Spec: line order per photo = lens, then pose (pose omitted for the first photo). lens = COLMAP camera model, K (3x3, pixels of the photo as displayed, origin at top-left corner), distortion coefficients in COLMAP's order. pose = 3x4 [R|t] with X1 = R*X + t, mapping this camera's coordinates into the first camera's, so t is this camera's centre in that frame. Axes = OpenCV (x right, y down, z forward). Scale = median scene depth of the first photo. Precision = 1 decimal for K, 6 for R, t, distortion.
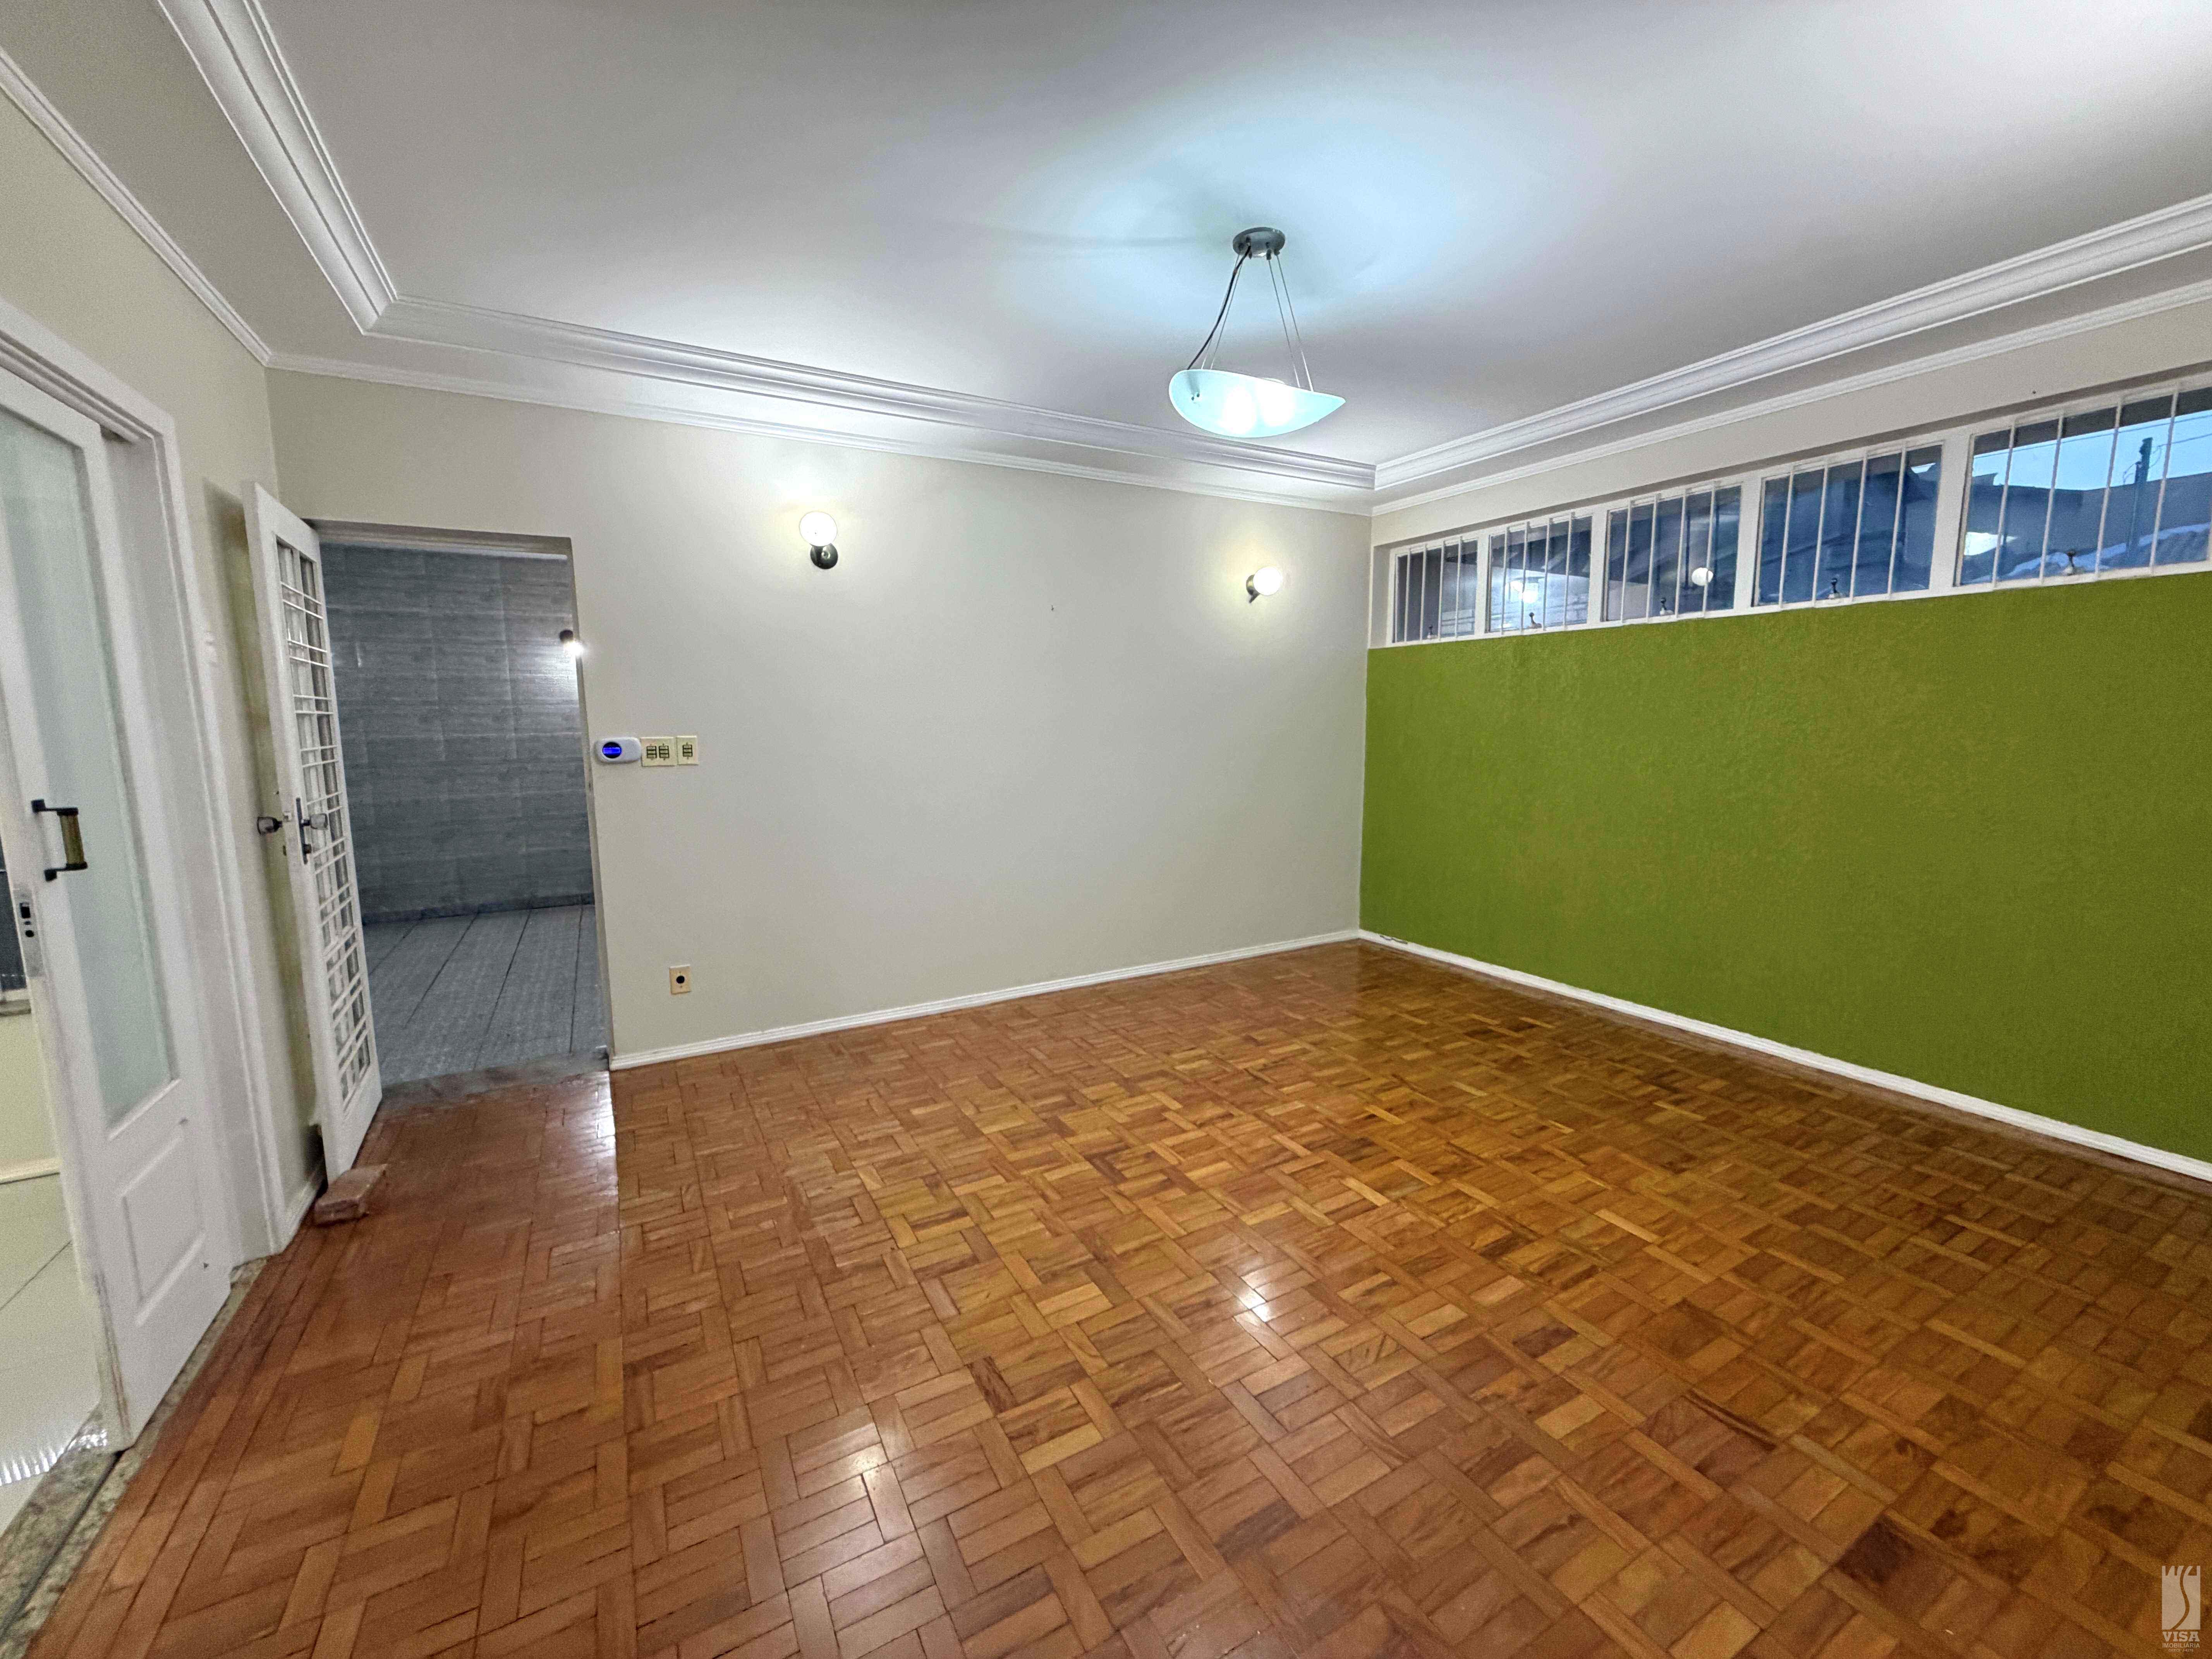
lens RADIAL K [[882.1, 0, 1097.7], [0, 882.1, 818.8], [0, 0, 1]] dist [0.001559, 0.000546]
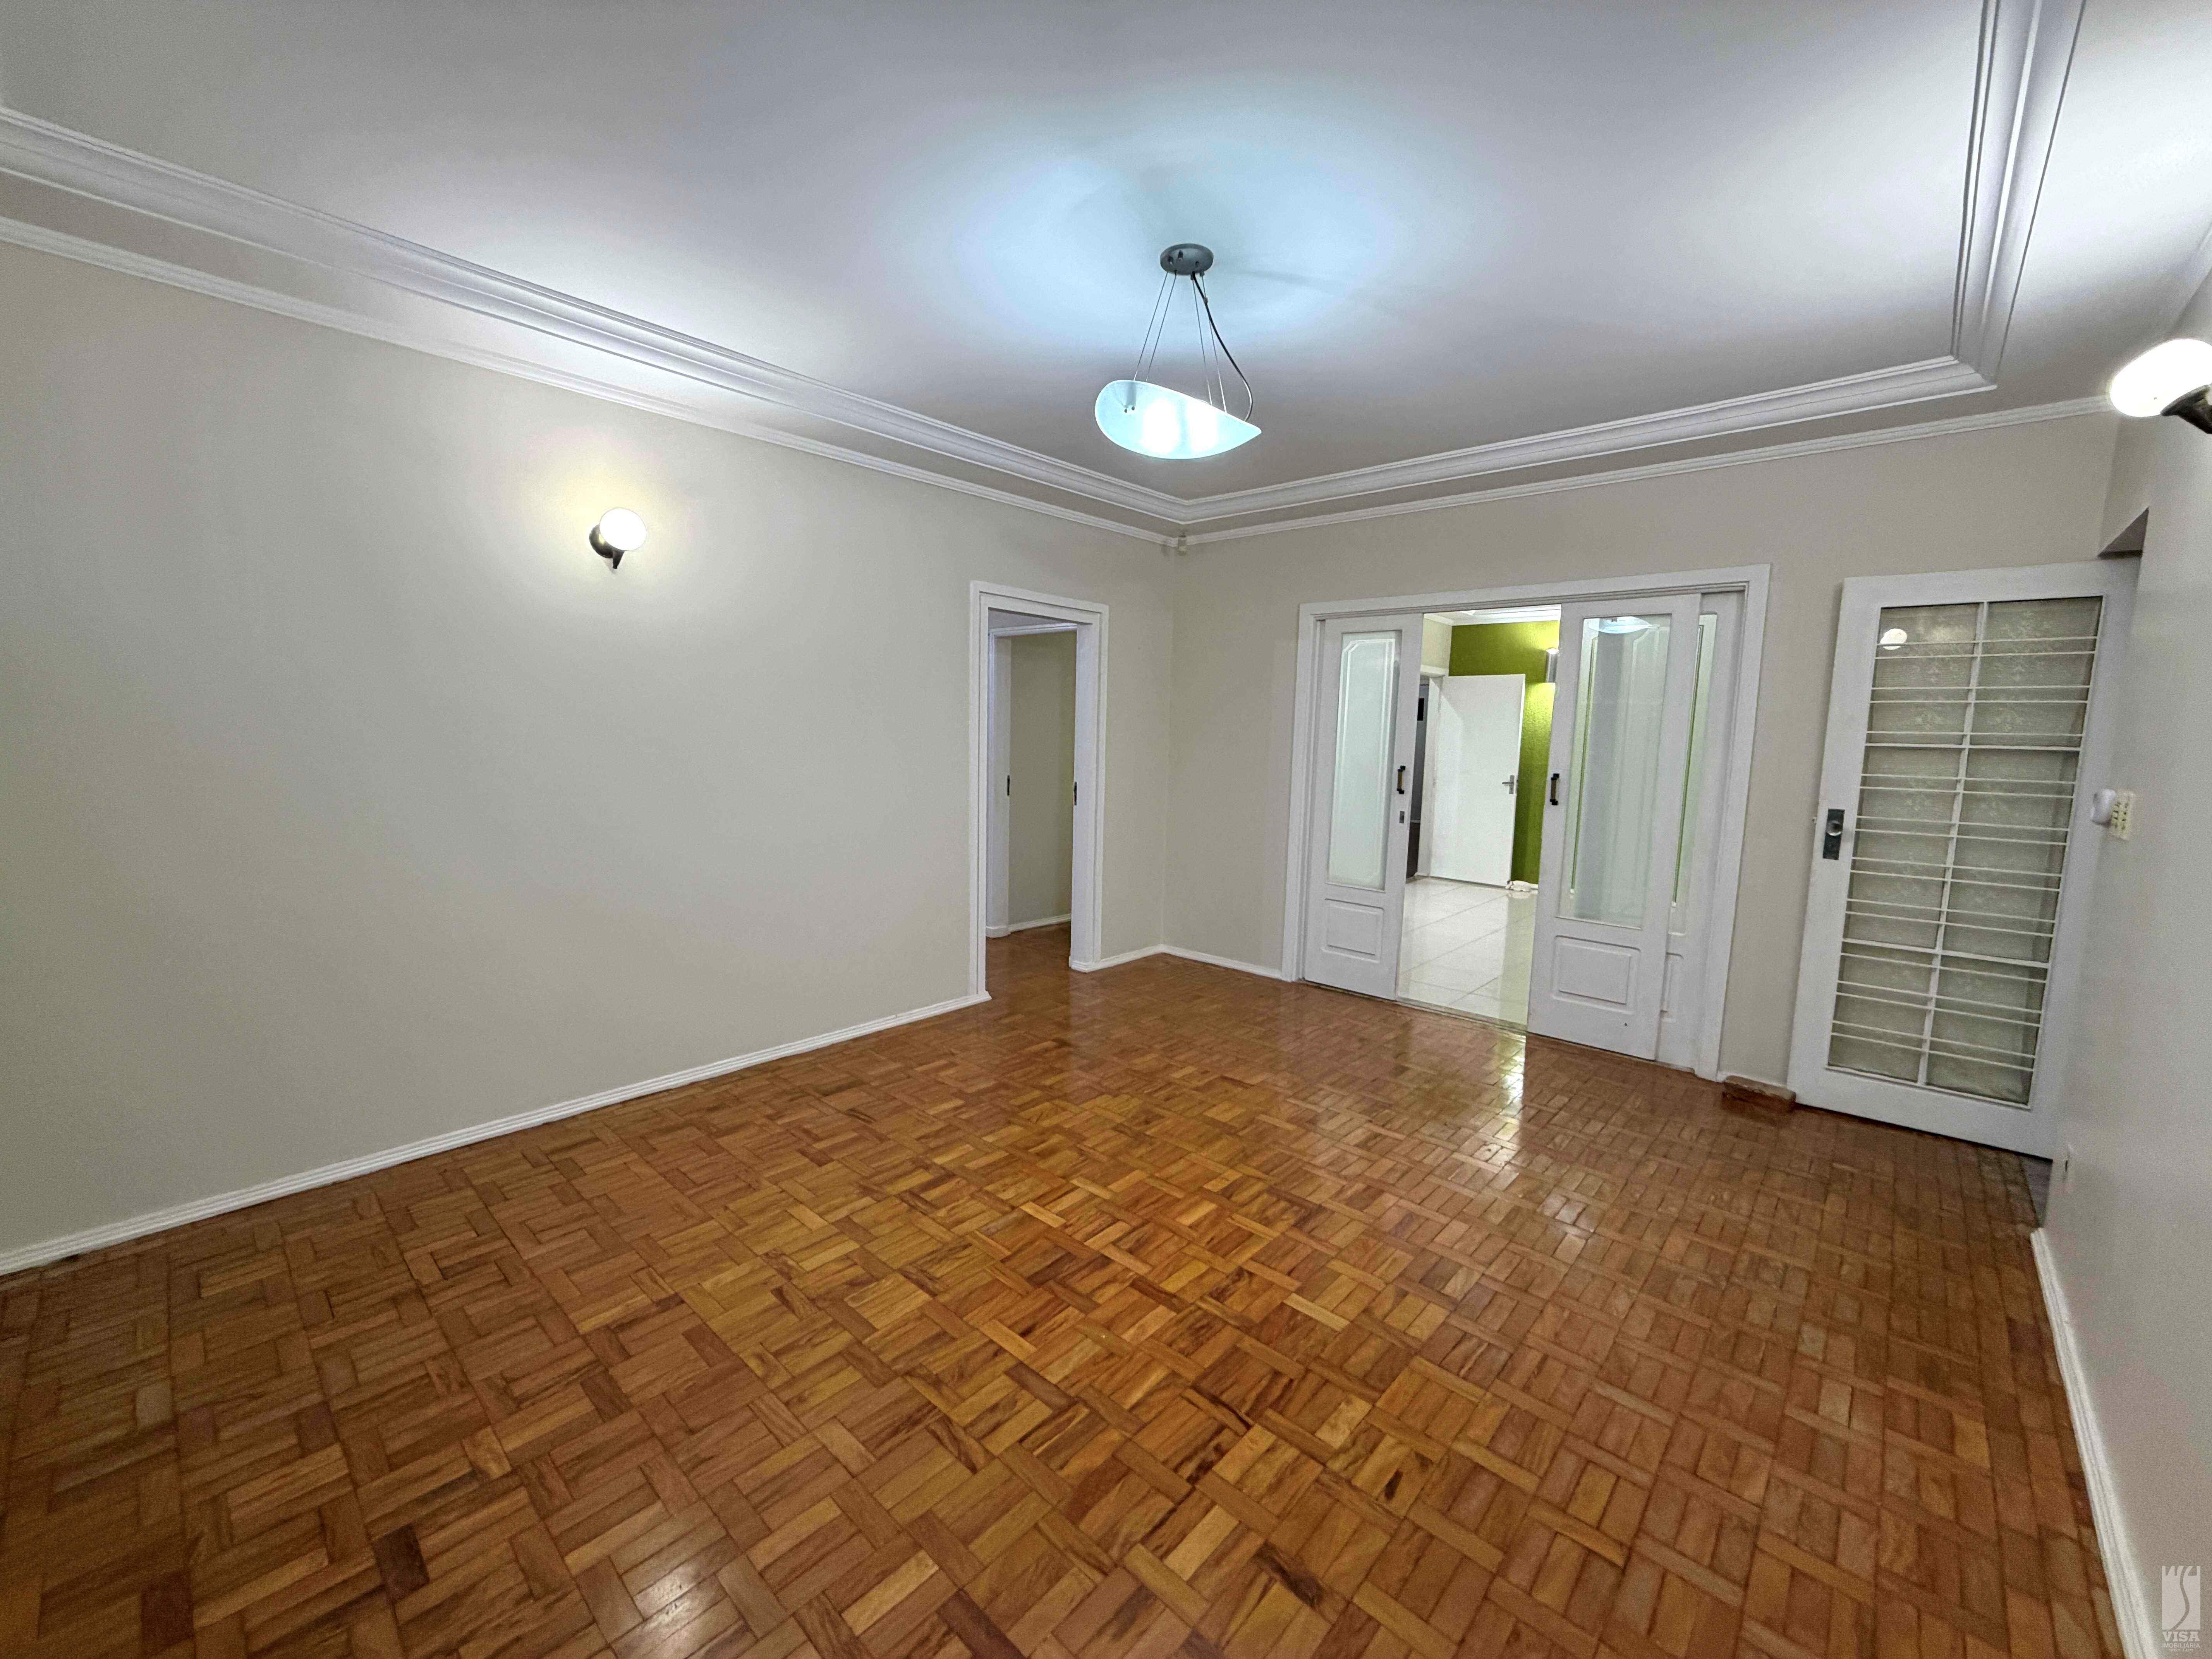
lens RADIAL K [[882.1, 0, 1105.6], [0, 882.1, 839.9], [0, 0, 1]] dist [0.001559, 0.000546]
pose [[-0.946042, 0.032339, -0.322426, 0.476555], [-0.049061, 0.969243, 0.241167, -0.207706], [0.320308, 0.243973, -0.915358, 1.606600]]
